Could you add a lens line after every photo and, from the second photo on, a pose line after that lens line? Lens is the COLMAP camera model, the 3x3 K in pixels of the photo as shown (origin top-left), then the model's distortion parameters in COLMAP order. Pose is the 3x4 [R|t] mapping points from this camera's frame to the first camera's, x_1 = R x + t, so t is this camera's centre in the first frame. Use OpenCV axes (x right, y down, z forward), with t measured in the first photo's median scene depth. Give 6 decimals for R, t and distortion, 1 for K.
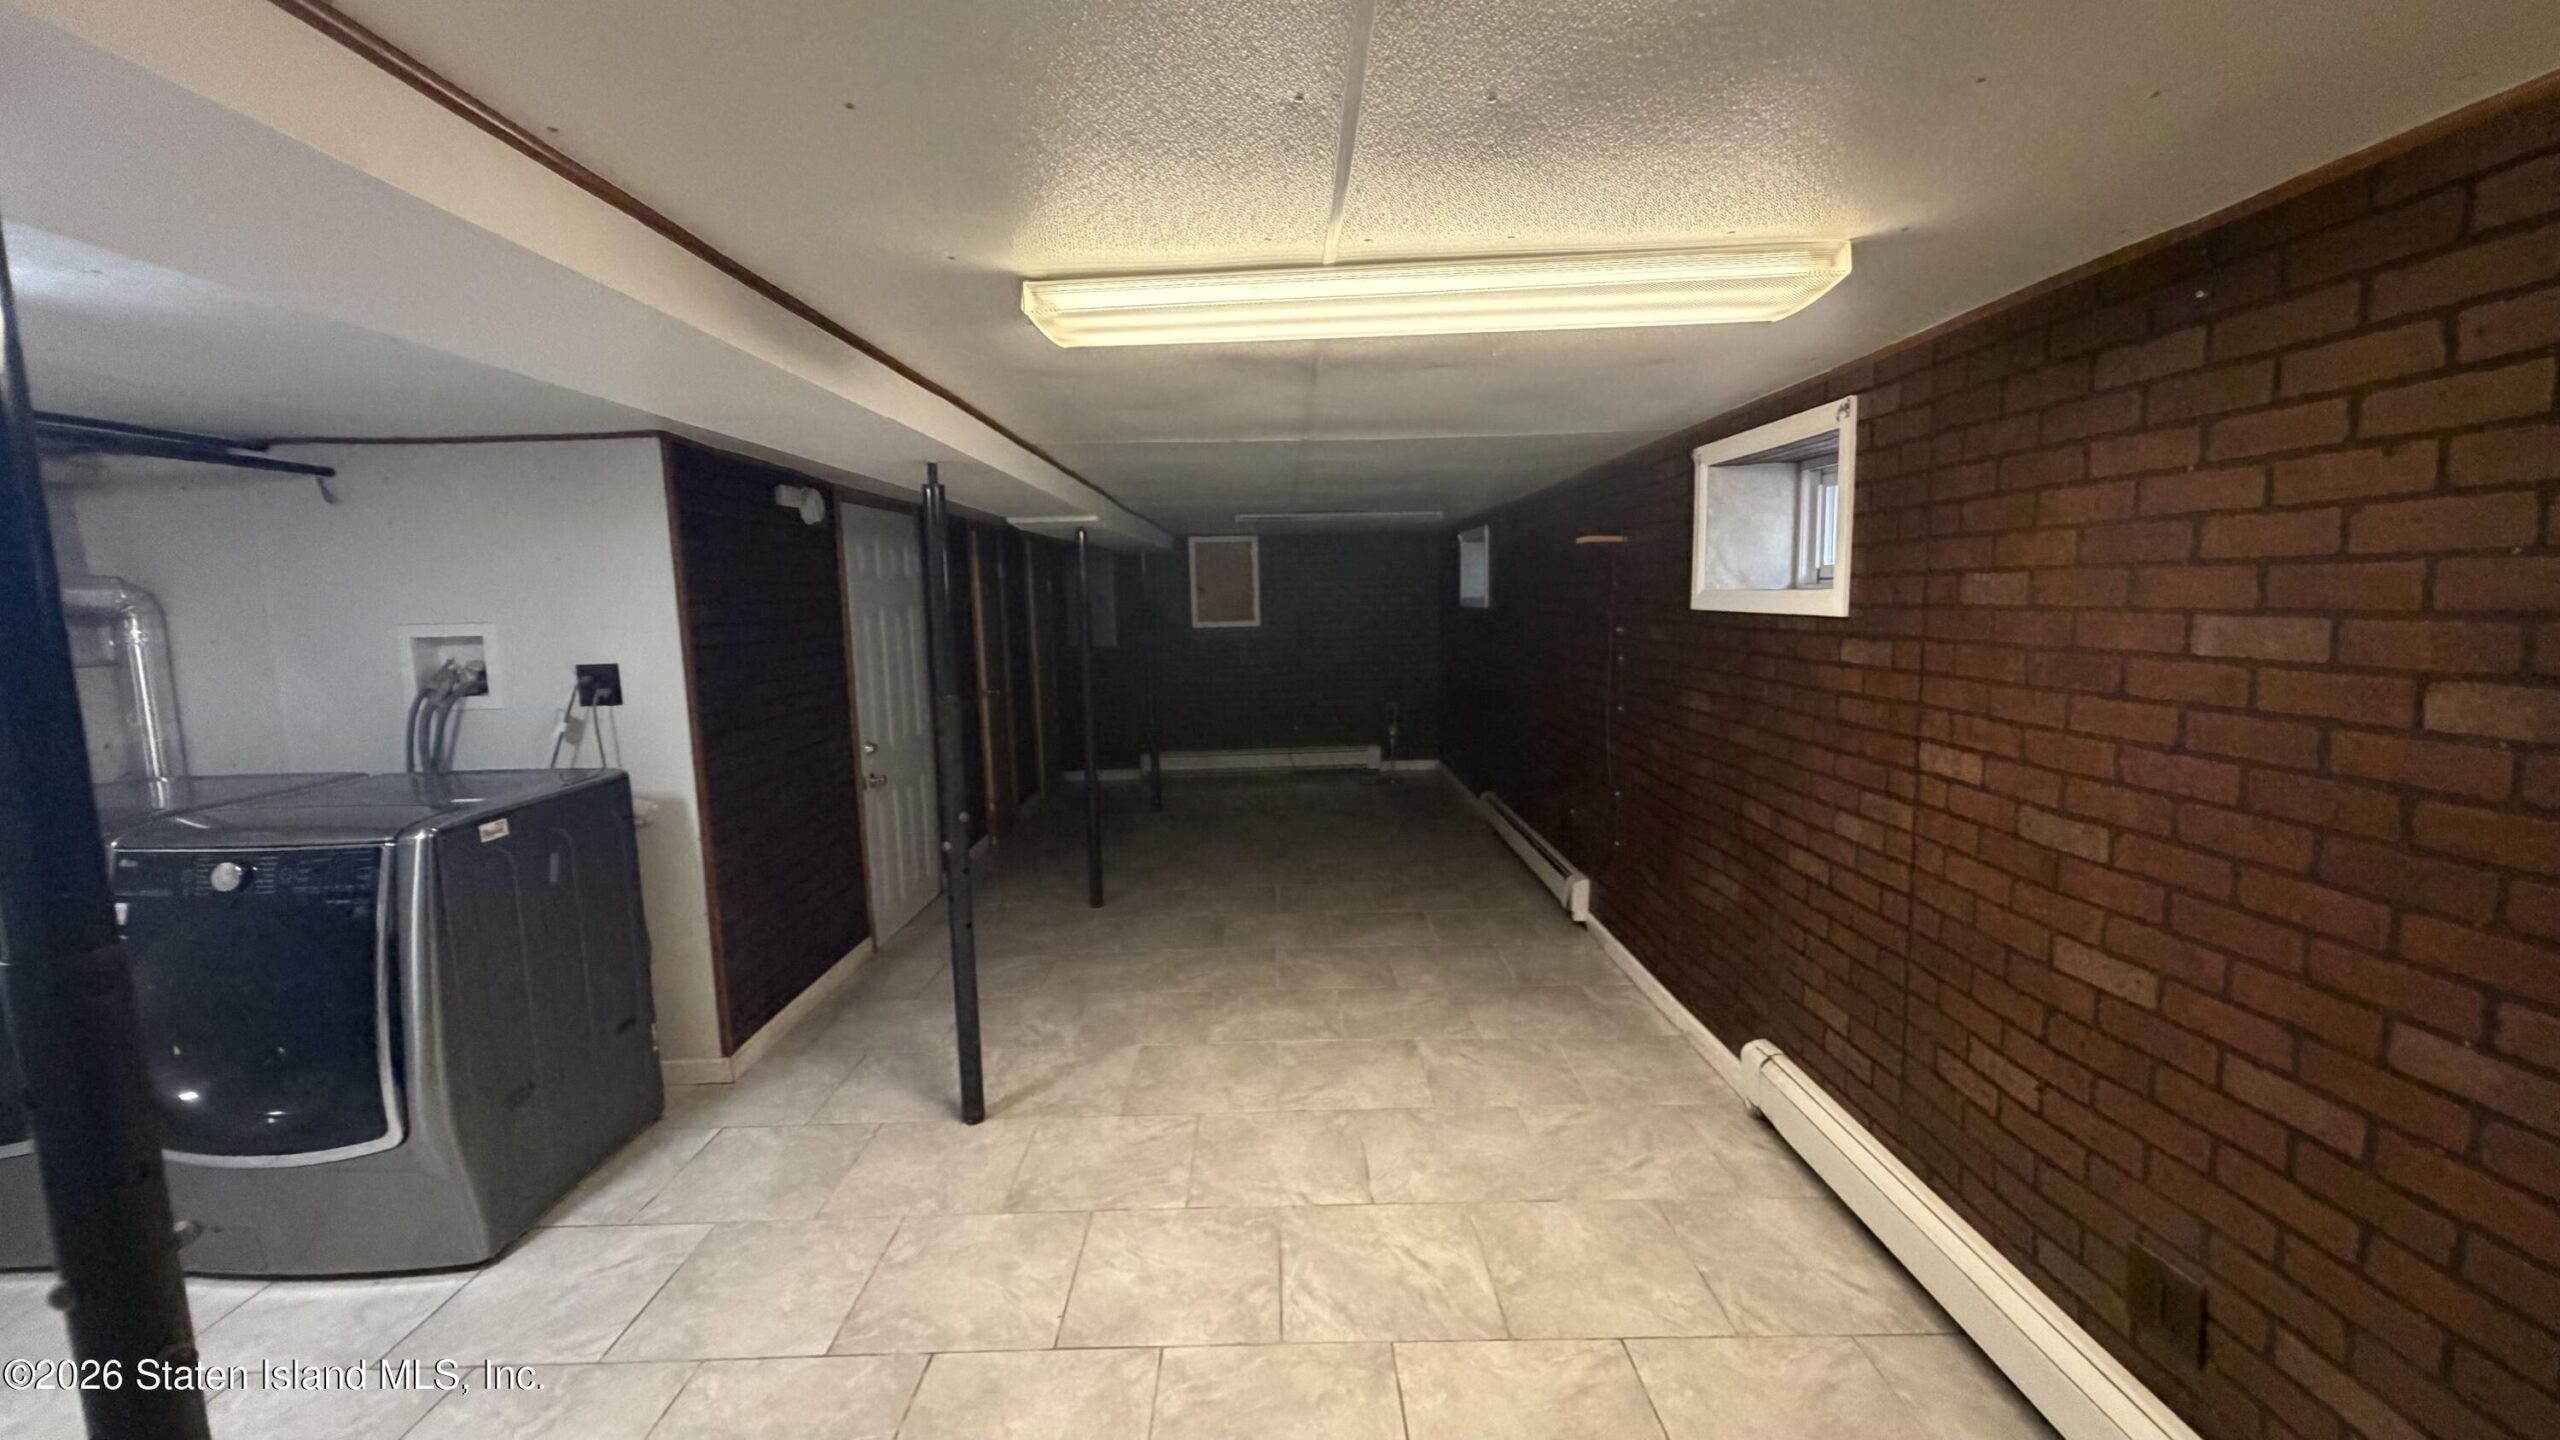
lens RADIAL K [[1022.6, 0, 1277.6], [0, 1022.6, 717.6], [0, 0, 1]] dist [-0.000615, 0.000908]
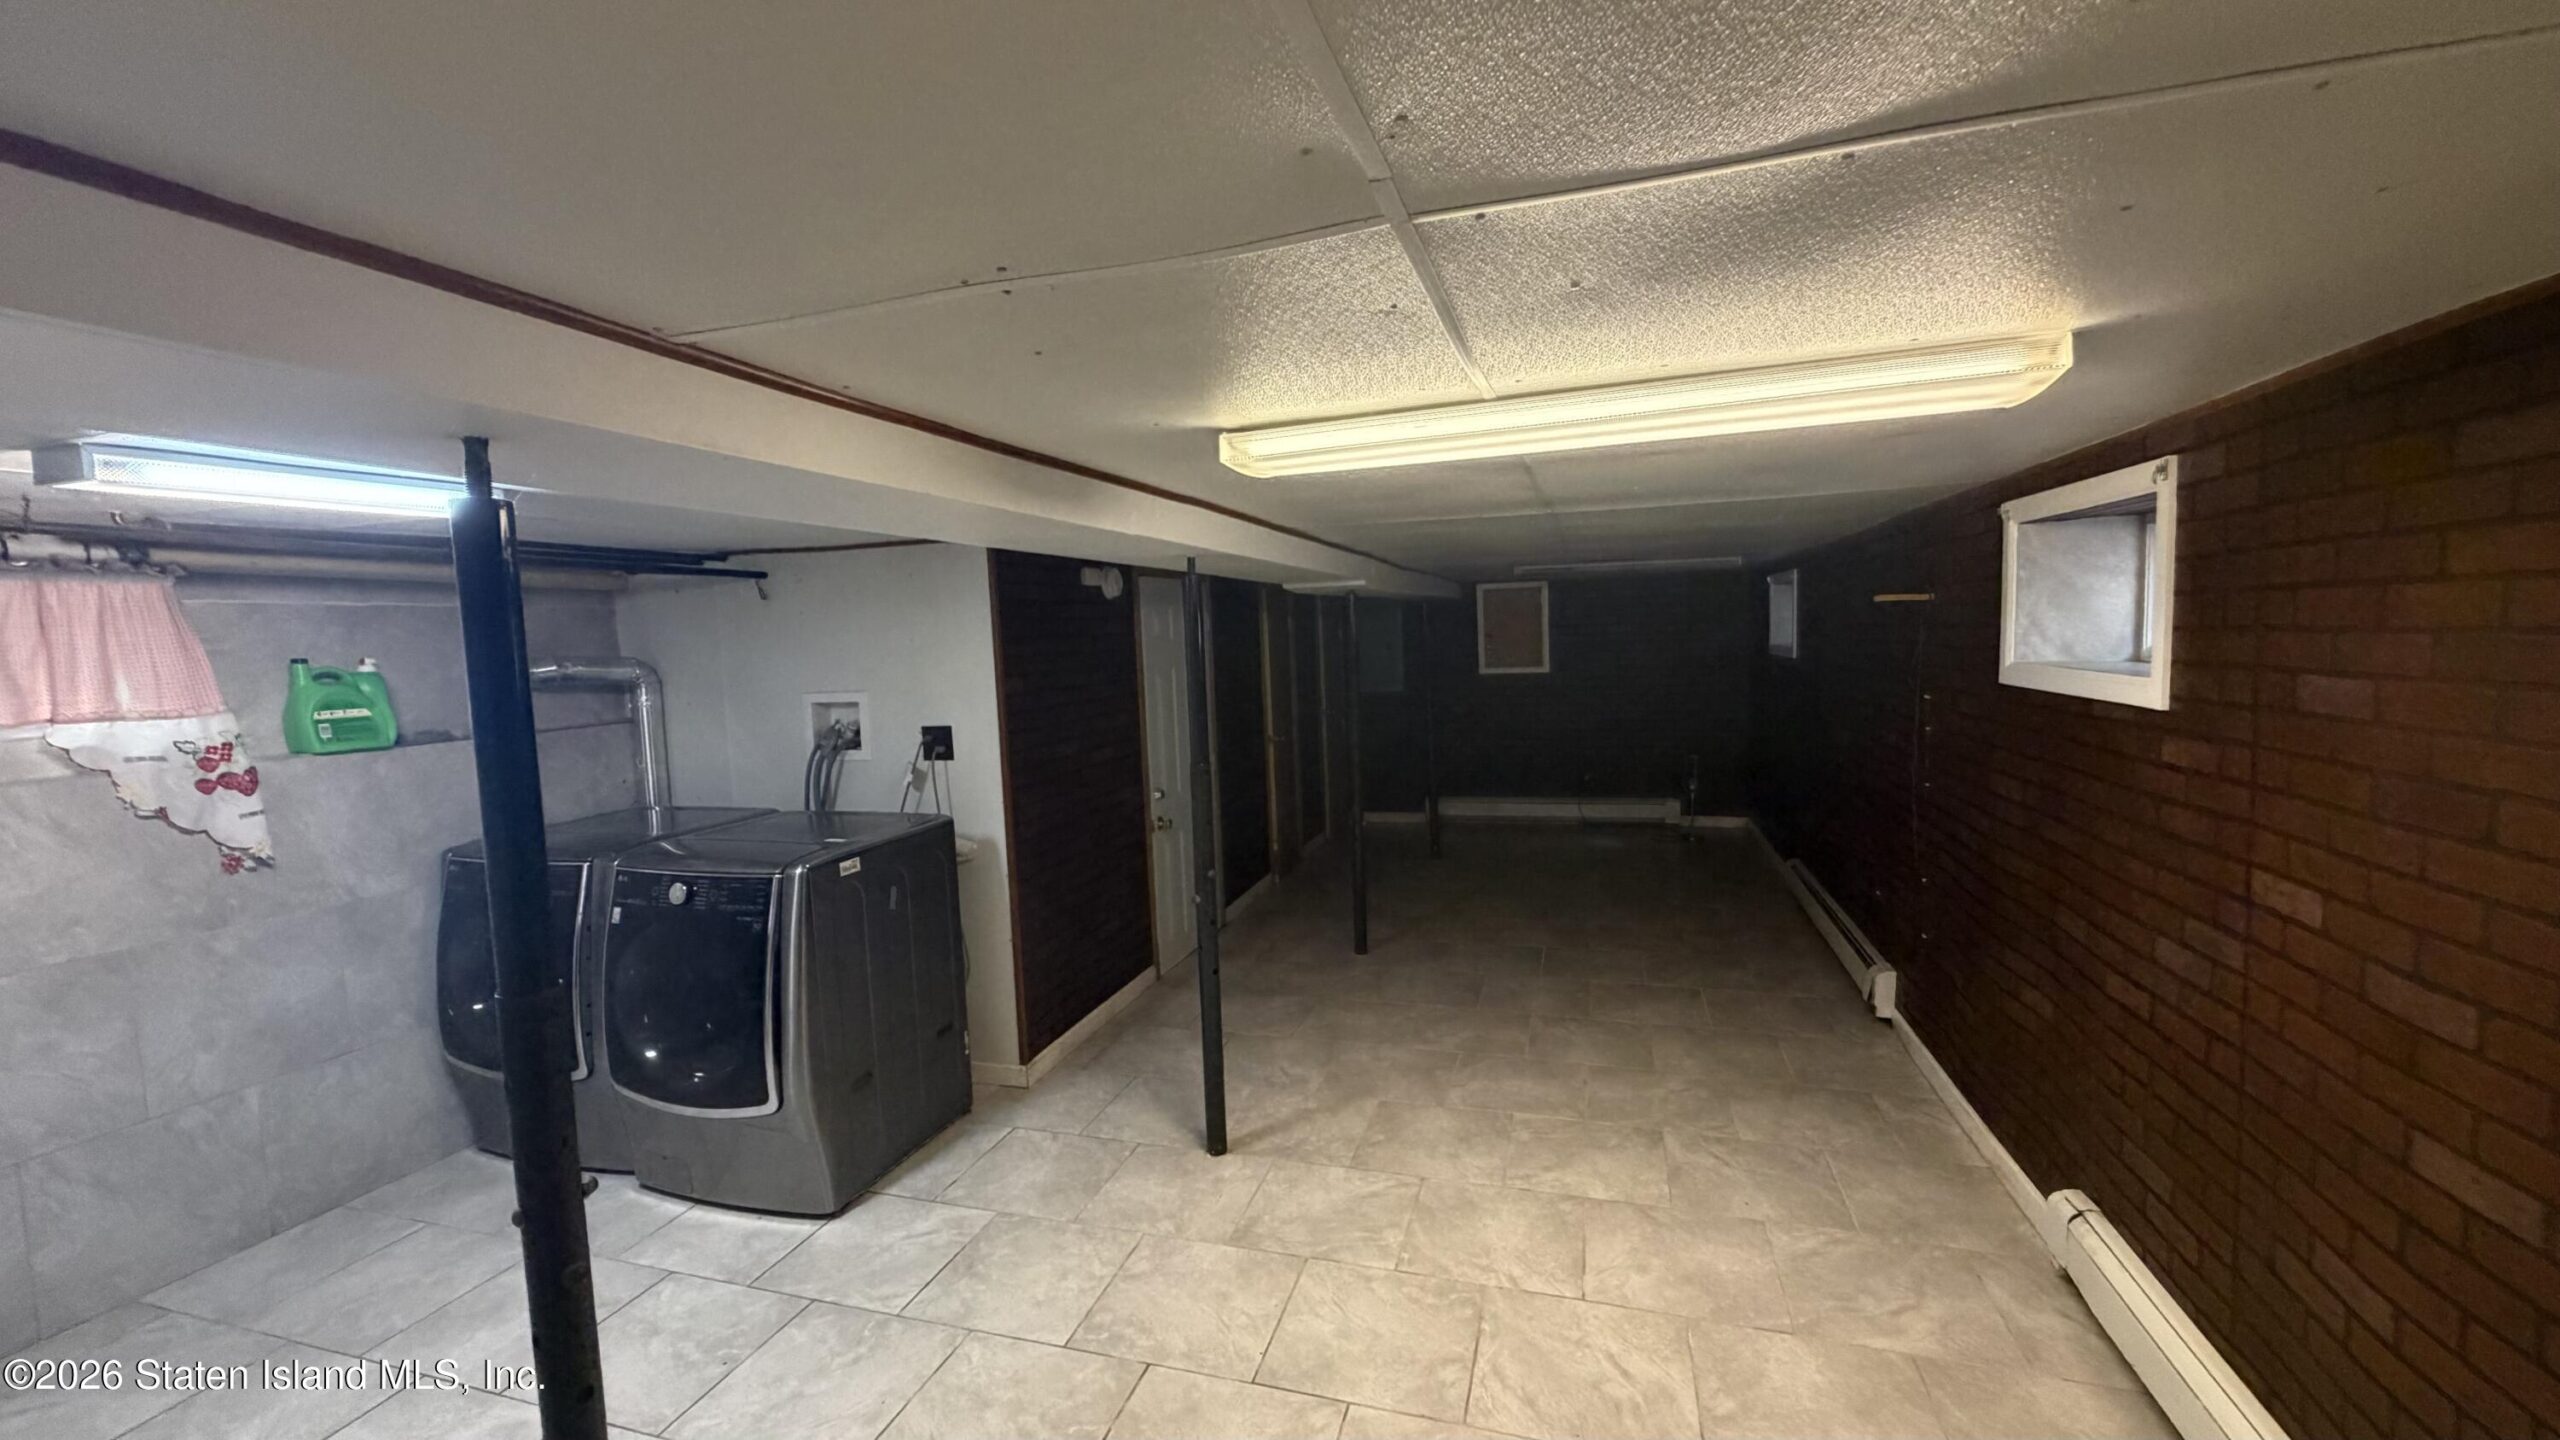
lens RADIAL K [[1022.6, 0, 1273.9], [0, 1022.6, 719.6], [0, 0, 1]] dist [-0.000615, 0.000908]
pose [[0.953015, 0.015676, -0.302517, 0.093177], [-0.024134, 0.999415, -0.024242, -0.046486], [0.301960, 0.030404, 0.952836, -0.037271]]
